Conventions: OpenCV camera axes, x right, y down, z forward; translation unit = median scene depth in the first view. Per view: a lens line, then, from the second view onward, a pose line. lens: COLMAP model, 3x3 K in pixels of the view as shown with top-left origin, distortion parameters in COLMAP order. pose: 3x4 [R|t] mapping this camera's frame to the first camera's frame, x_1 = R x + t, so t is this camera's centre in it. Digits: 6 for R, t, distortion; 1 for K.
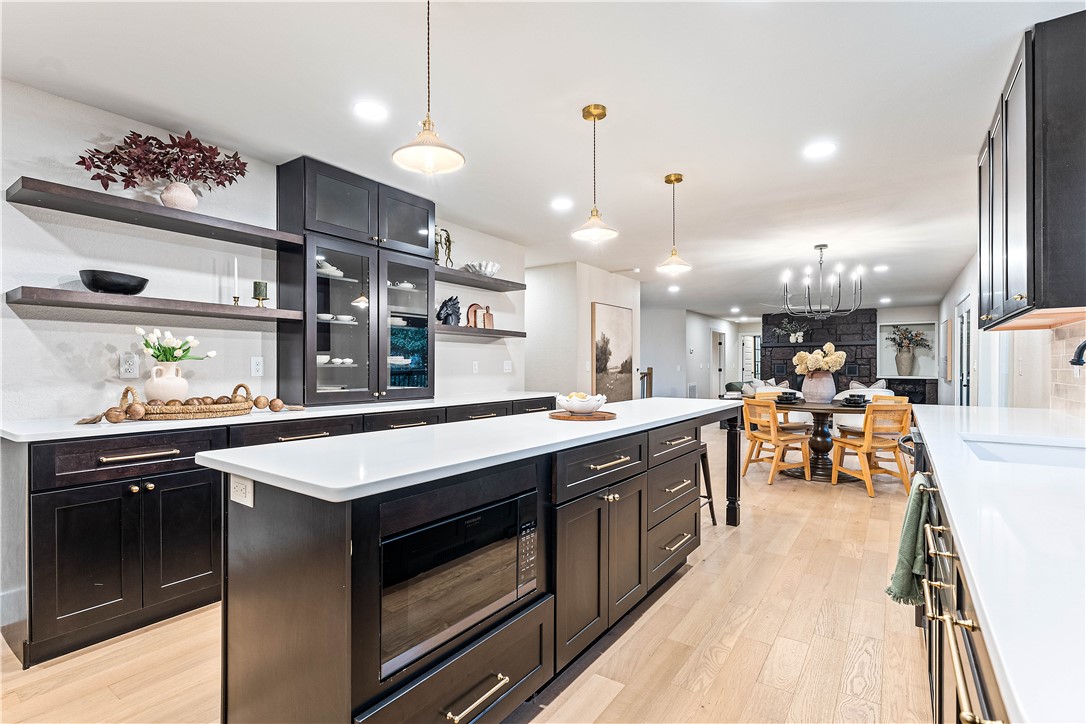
lens RADIAL K [[507.7, 0, 543.9], [0, 507.7, 372.0], [0, 0, 1]] dist [-0.006319, -0.000820]
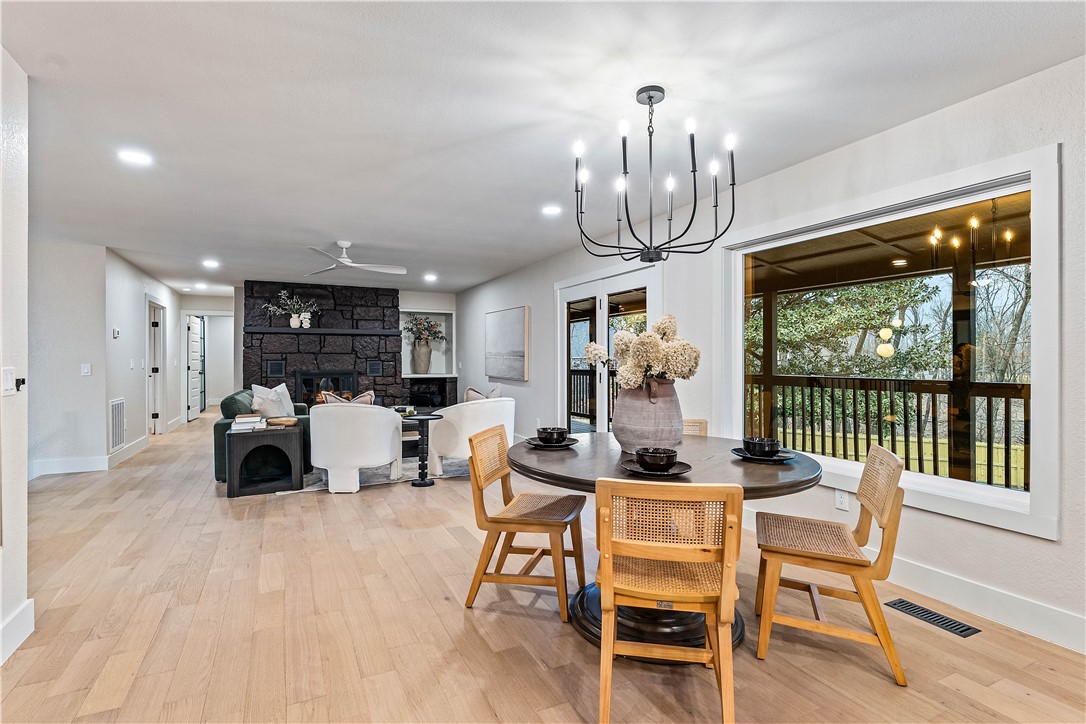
lens RADIAL K [[523.4, 0, 538.5], [0, 523.4, 358.8], [0, 0, 1]] dist [-0.000588, -0.000936]
pose [[0.486892, 0.001005, 0.873461, 0.070605], [0.012017, 0.999897, -0.007849, -0.012213], [-0.873379, 0.014317, 0.486830, 0.595293]]
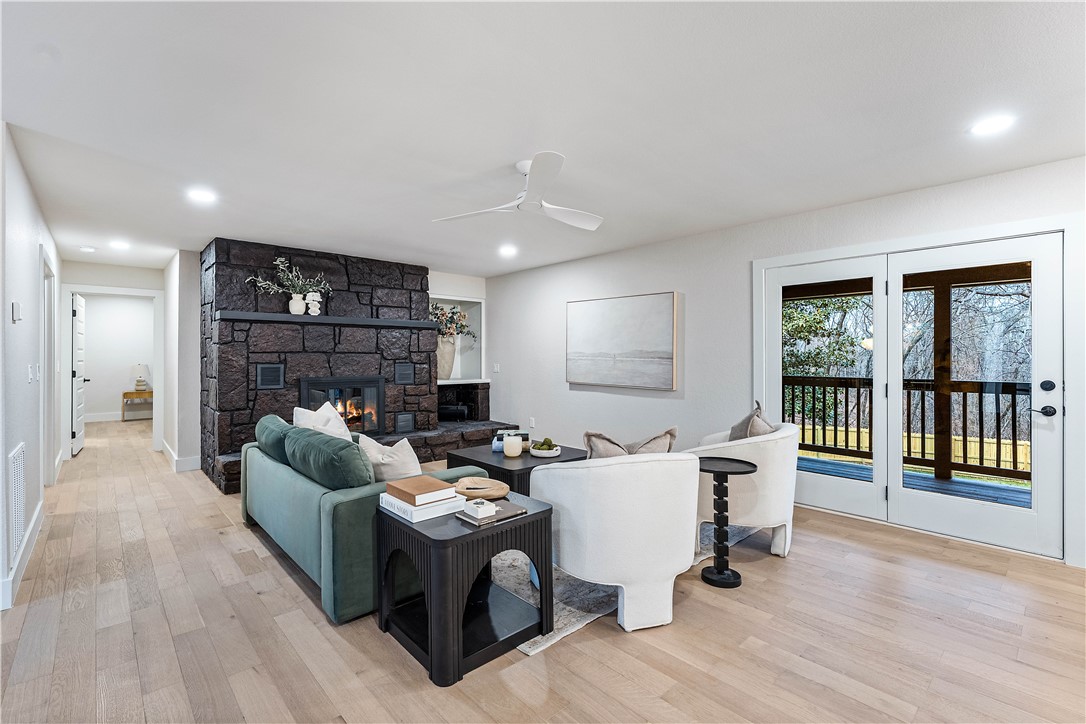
lens RADIAL K [[476.9, 0, 541.1], [0, 476.9, 364.2], [0, 0, 1]] dist [-0.002578, -0.000706]
pose [[0.221425, -0.014047, 0.975076, 0.198902], [0.013517, 0.999844, 0.011334, -0.024653], [-0.975084, 0.010670, 0.221580, 1.077279]]
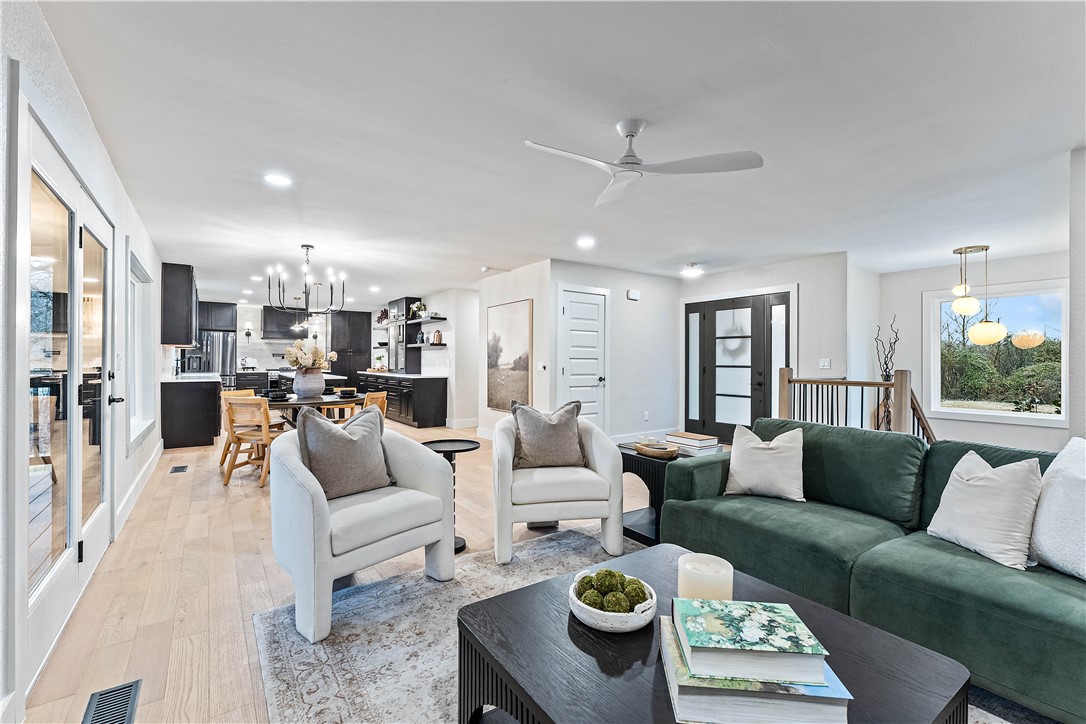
lens RADIAL K [[476.9, 0, 544.0], [0, 476.9, 360.6], [0, 0, 1]] dist [-0.002578, -0.000706]
pose [[-0.341226, -0.003130, -0.939976, 0.899126], [-0.016913, 0.999853, 0.002810, -0.017226], [0.939829, 0.016857, -0.341229, 1.236675]]
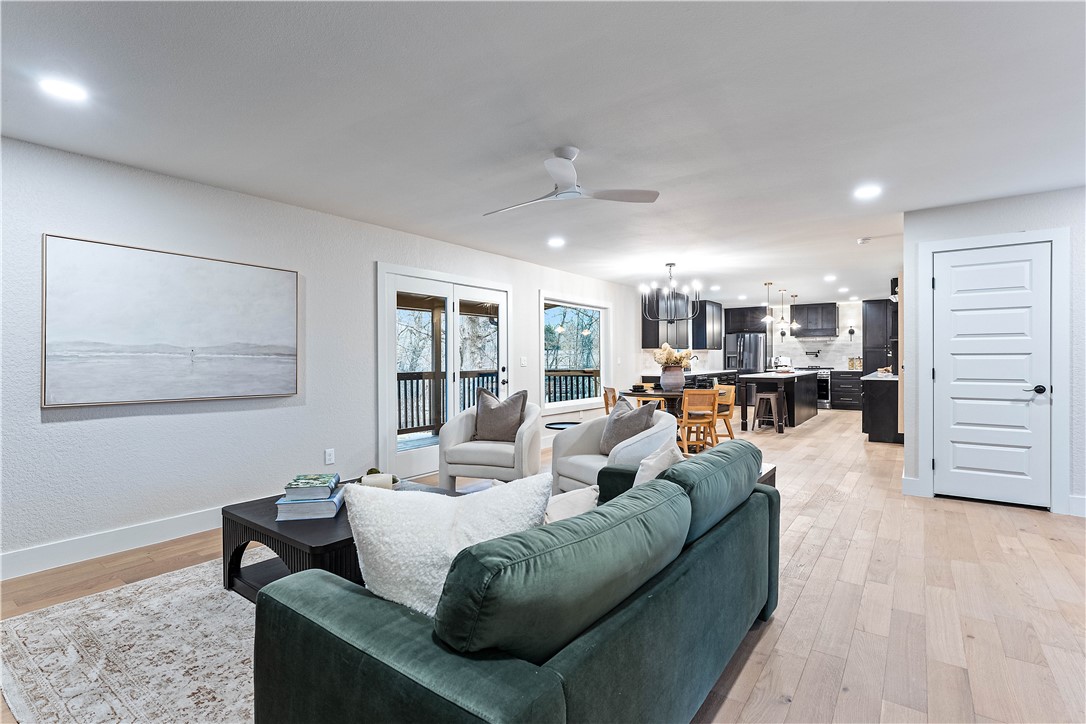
lens RADIAL K [[523.4, 0, 534.1], [0, 523.4, 358.7], [0, 0, 1]] dist [-0.000588, -0.000936]
pose [[-0.999373, 0.006026, 0.034887, 0.574635], [0.006445, 0.999908, 0.011919, -0.024212], [-0.034812, 0.012136, -0.999320, 1.577623]]
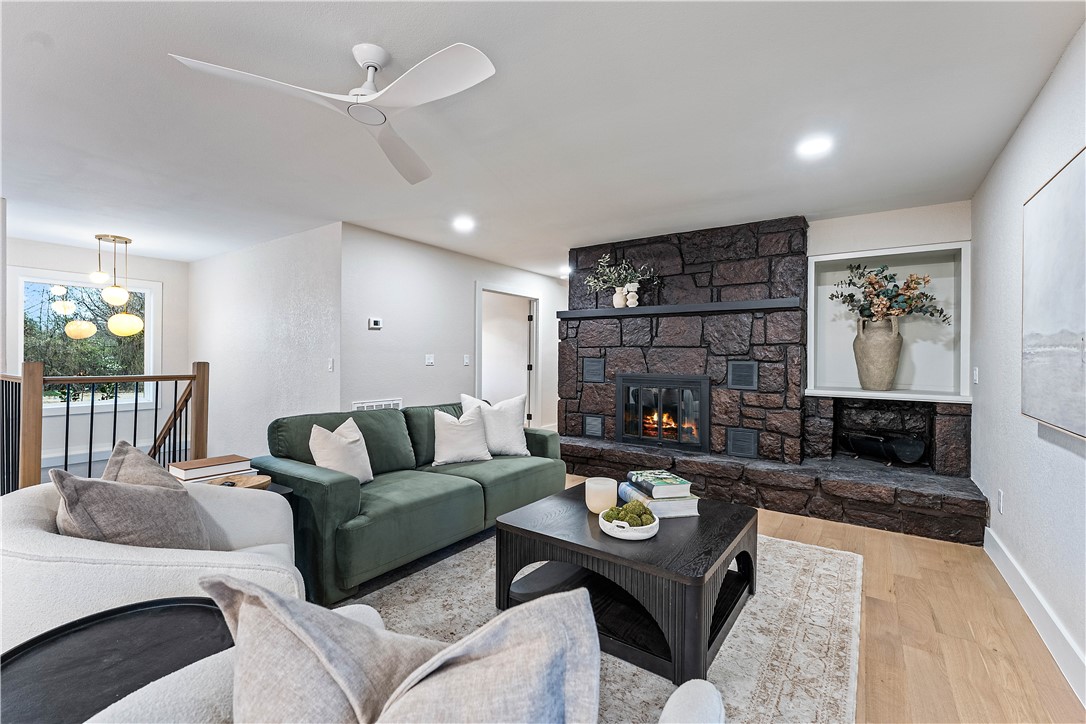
lens RADIAL K [[476.9, 0, 543.9], [0, 476.9, 355.0], [0, 0, 1]] dist [-0.002578, -0.000706]
pose [[0.999935, 0.010829, -0.003689, 0.660886], [-0.010894, 0.999777, -0.018072, -0.014669], [0.003492, 0.018111, 0.999830, 0.912913]]
